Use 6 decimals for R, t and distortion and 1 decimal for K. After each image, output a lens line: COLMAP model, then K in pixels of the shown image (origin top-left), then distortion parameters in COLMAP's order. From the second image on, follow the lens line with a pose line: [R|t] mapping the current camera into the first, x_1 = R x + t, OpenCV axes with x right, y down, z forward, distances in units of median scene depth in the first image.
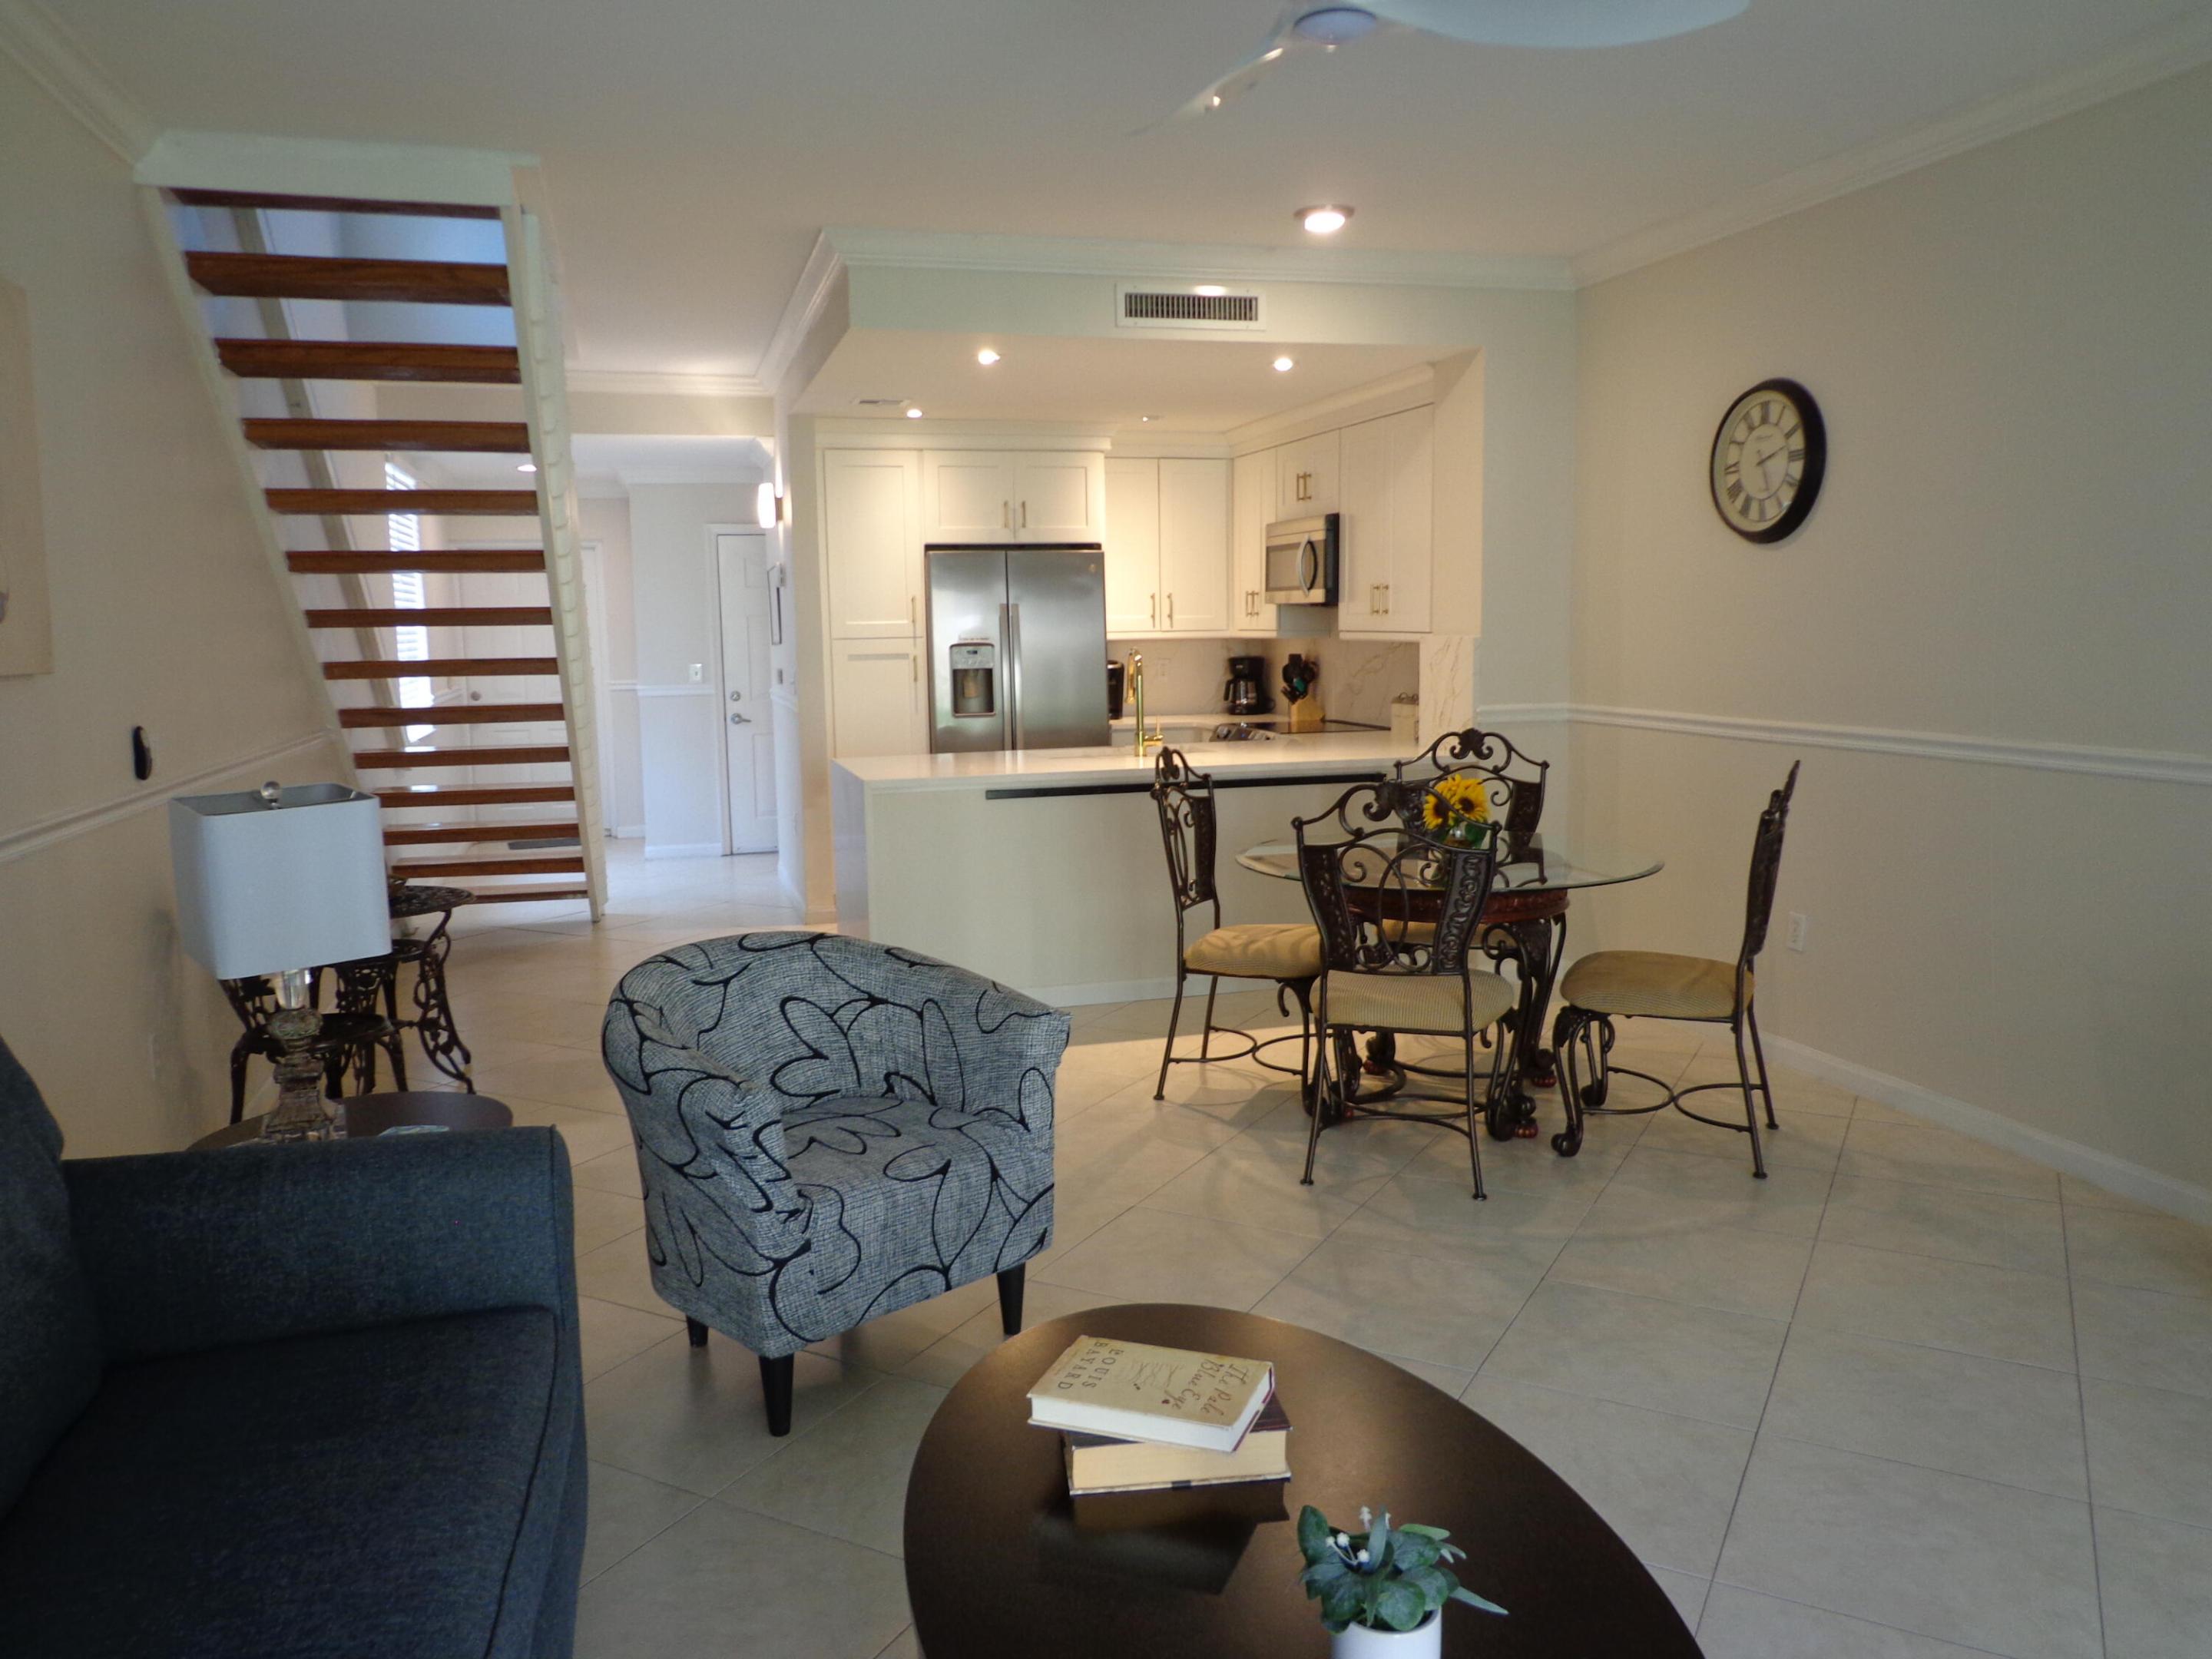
lens RADIAL K [[1625.3, 0, 1110.2], [0, 1625.3, 822.9], [0, 0, 1]] dist [-0.008876, 0.003079]
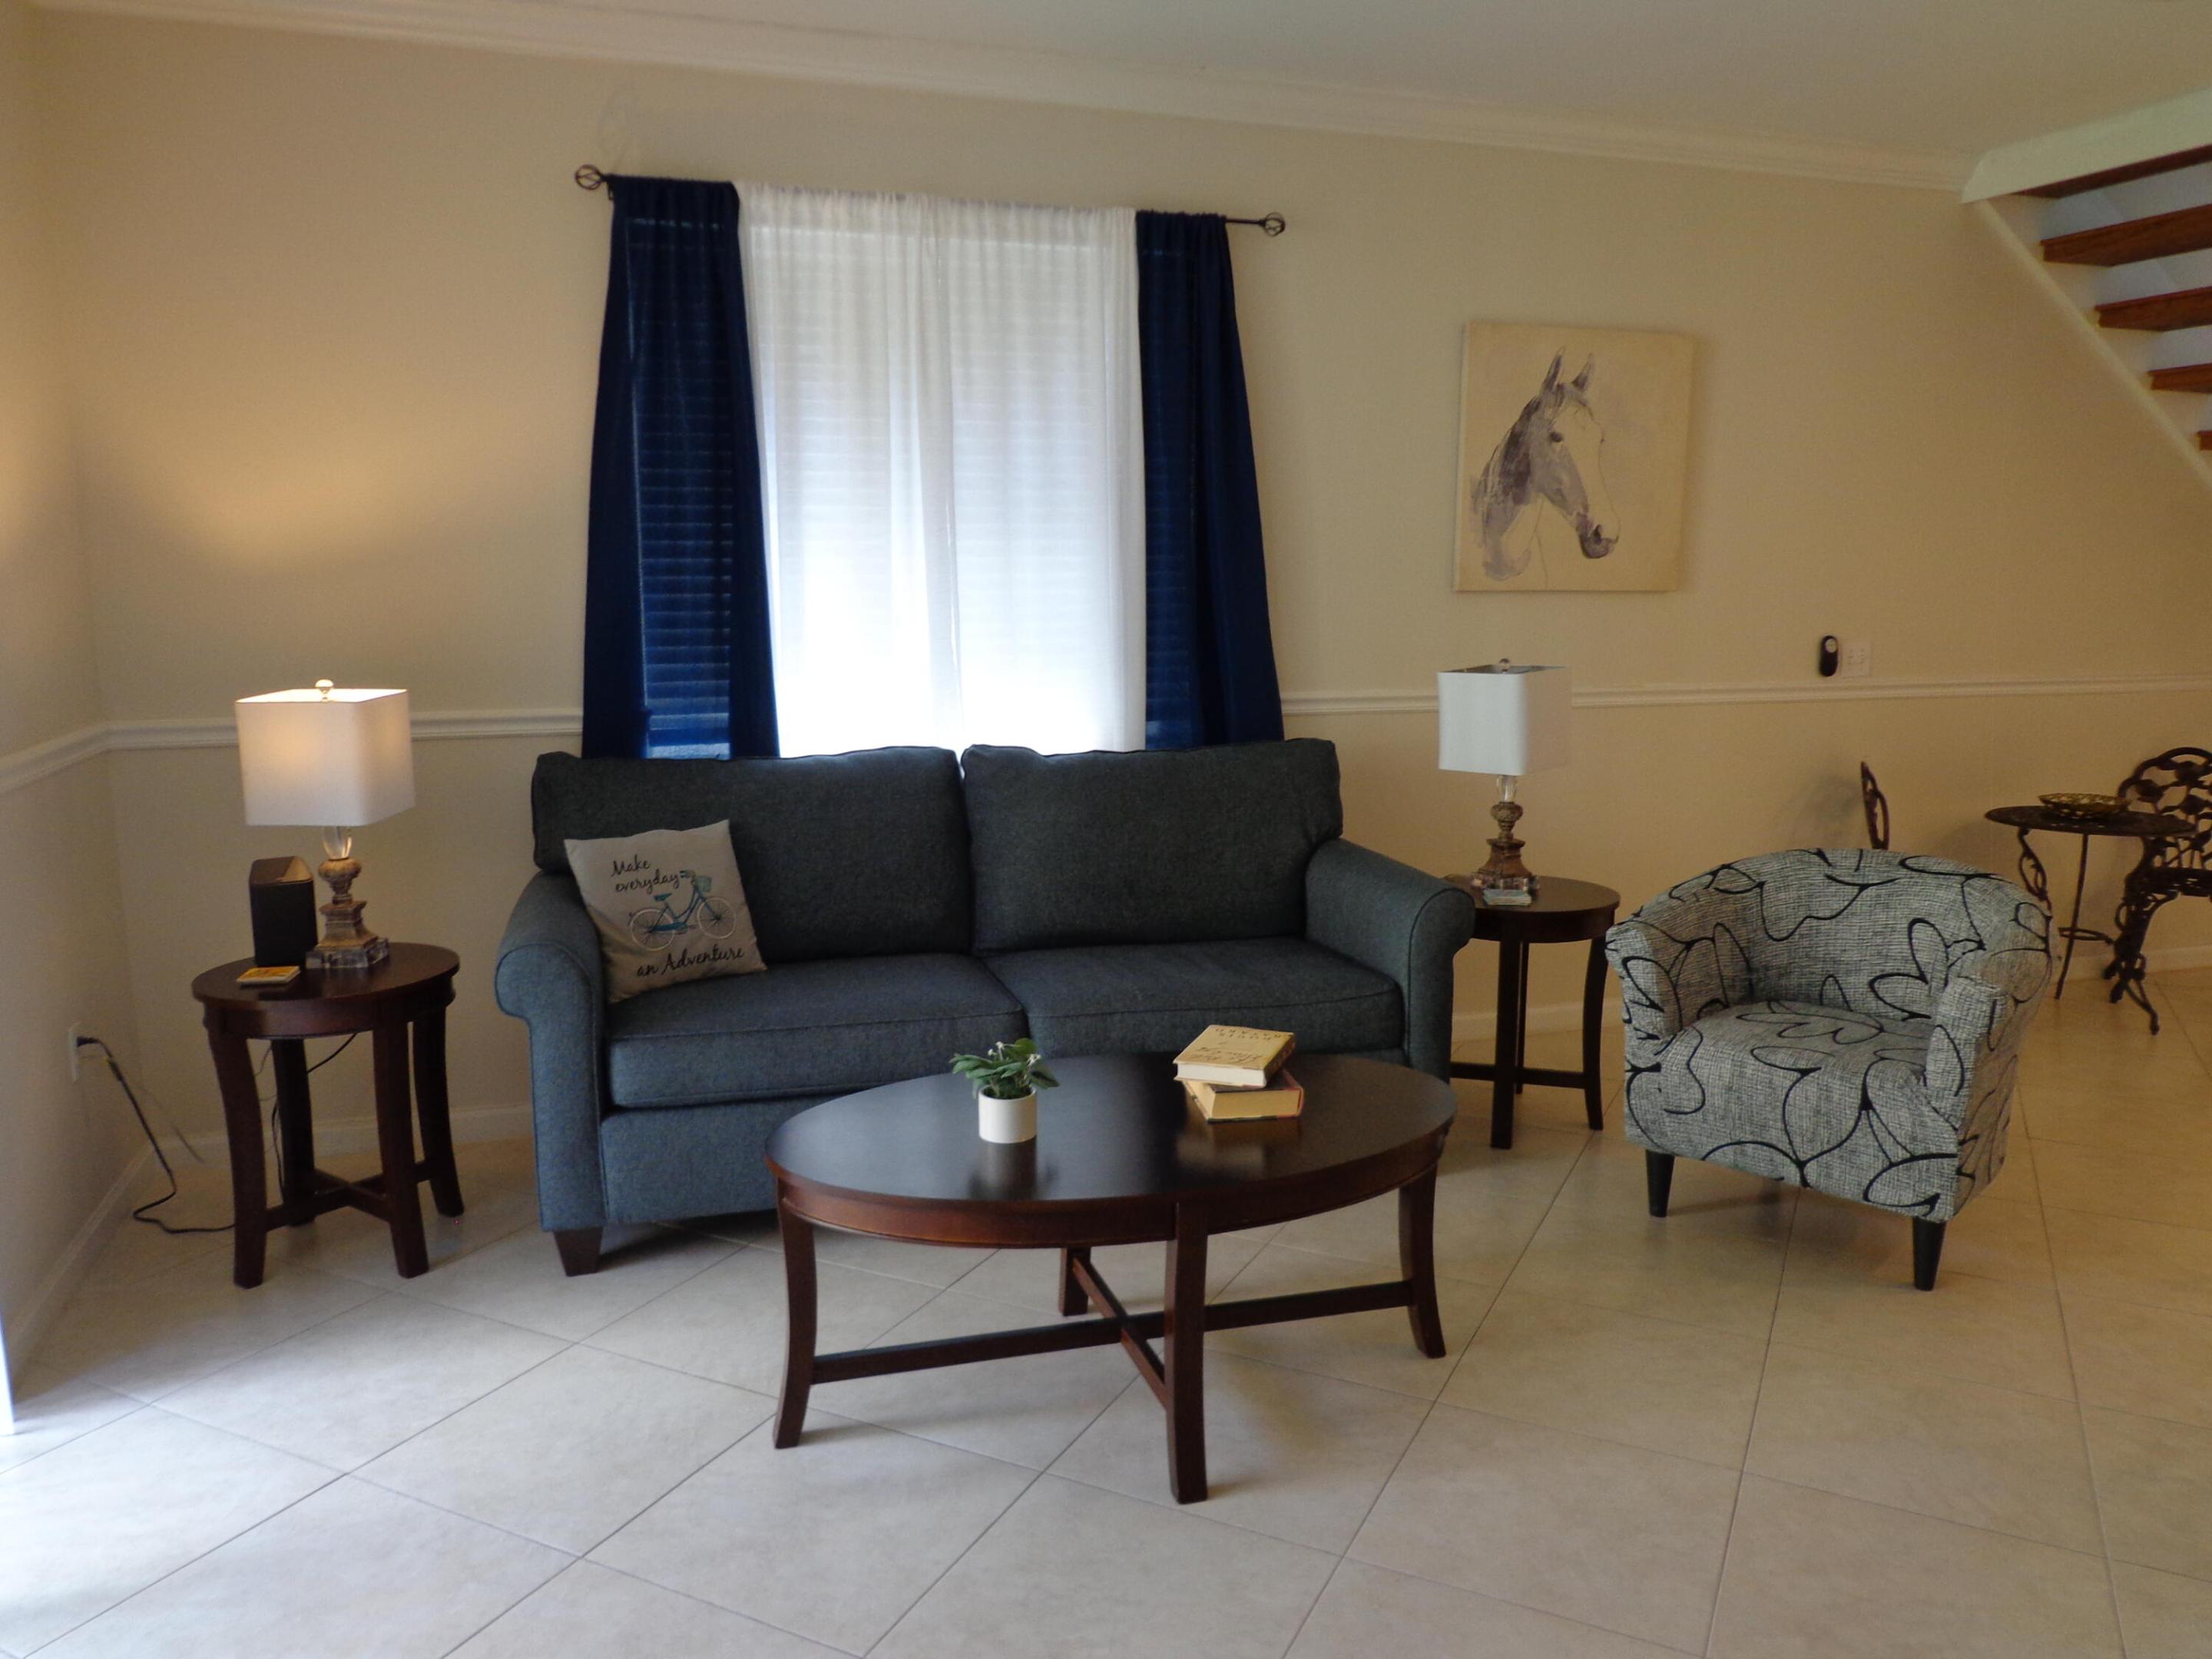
lens RADIAL K [[1616.3, 0, 1091.8], [0, 1616.3, 827.7], [0, 0, 1]] dist [-0.016578, 0.005965]
pose [[0.029825, 0.176052, -0.983929, 0.504954], [-0.126758, 0.977086, 0.170985, -0.038947], [0.991485, 0.119621, 0.051457, 0.247005]]
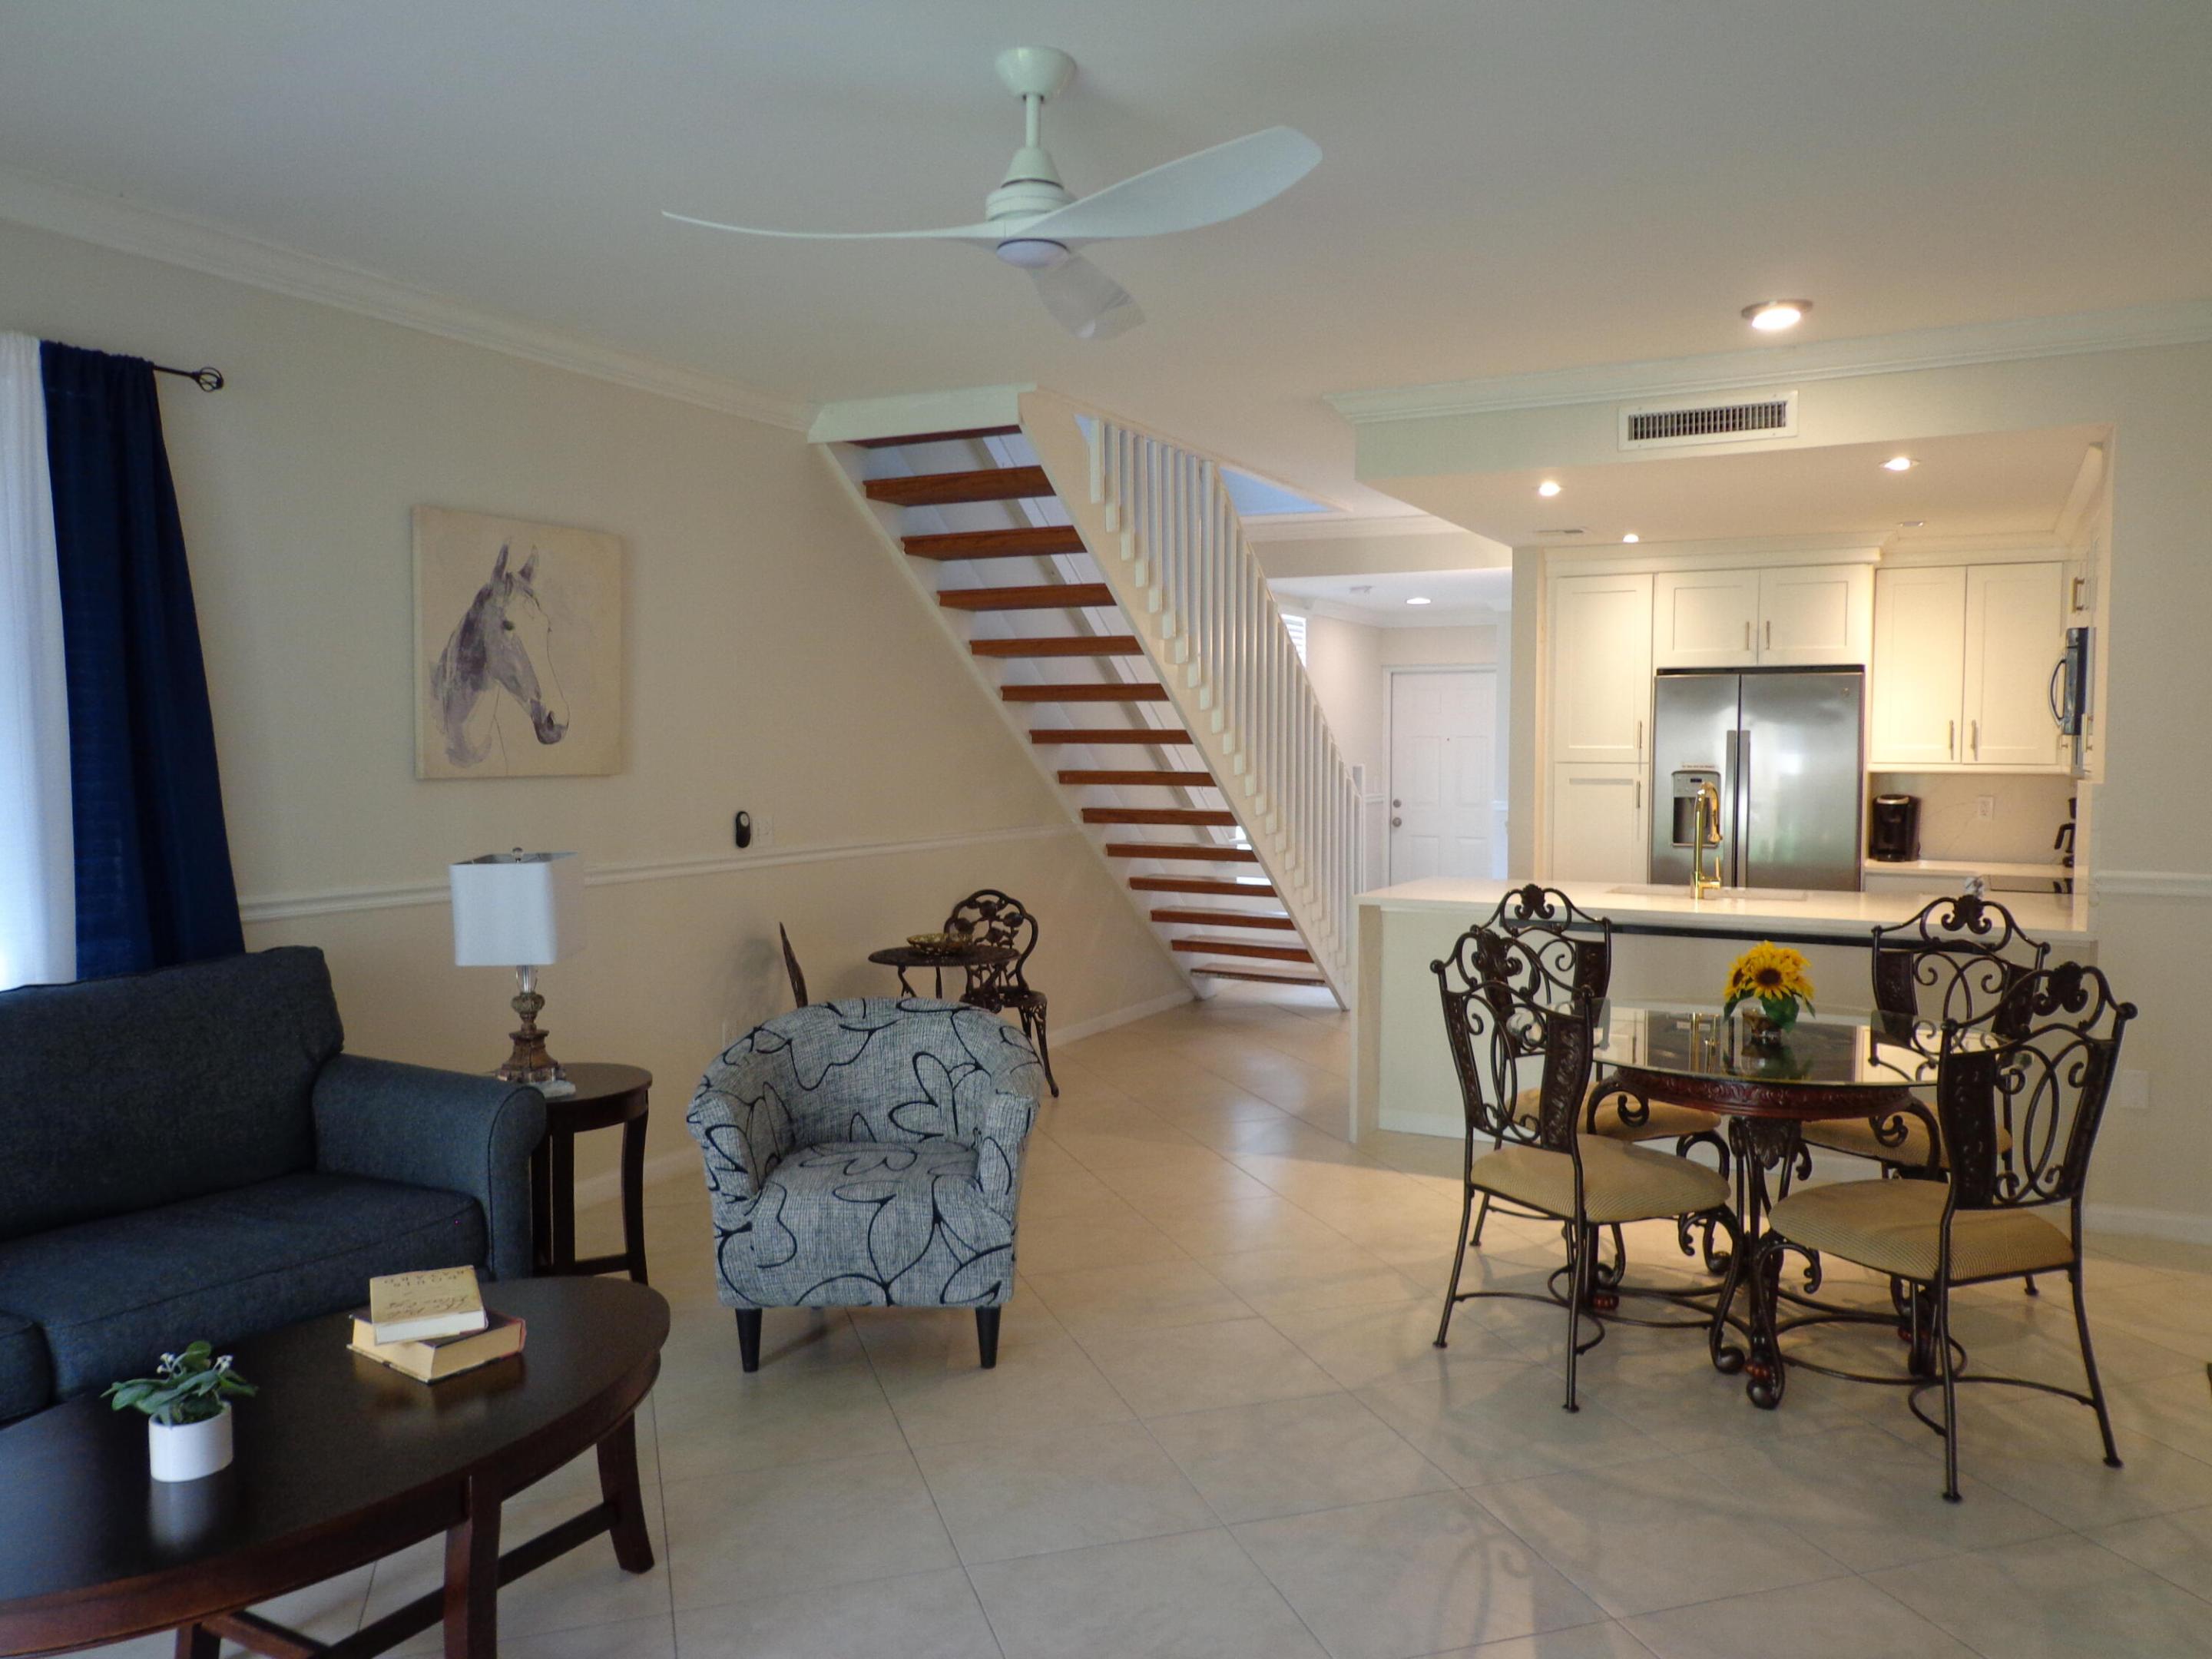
lens RADIAL K [[1625.3, 0, 1110.2], [0, 1625.3, 822.9], [0, 0, 1]] dist [-0.008876, 0.003079]
pose [[0.724695, 0.052309, -0.687082, 0.465856], [-0.098092, 0.994791, -0.027726, -0.029041], [0.682052, 0.087490, 0.726051, 0.111114]]
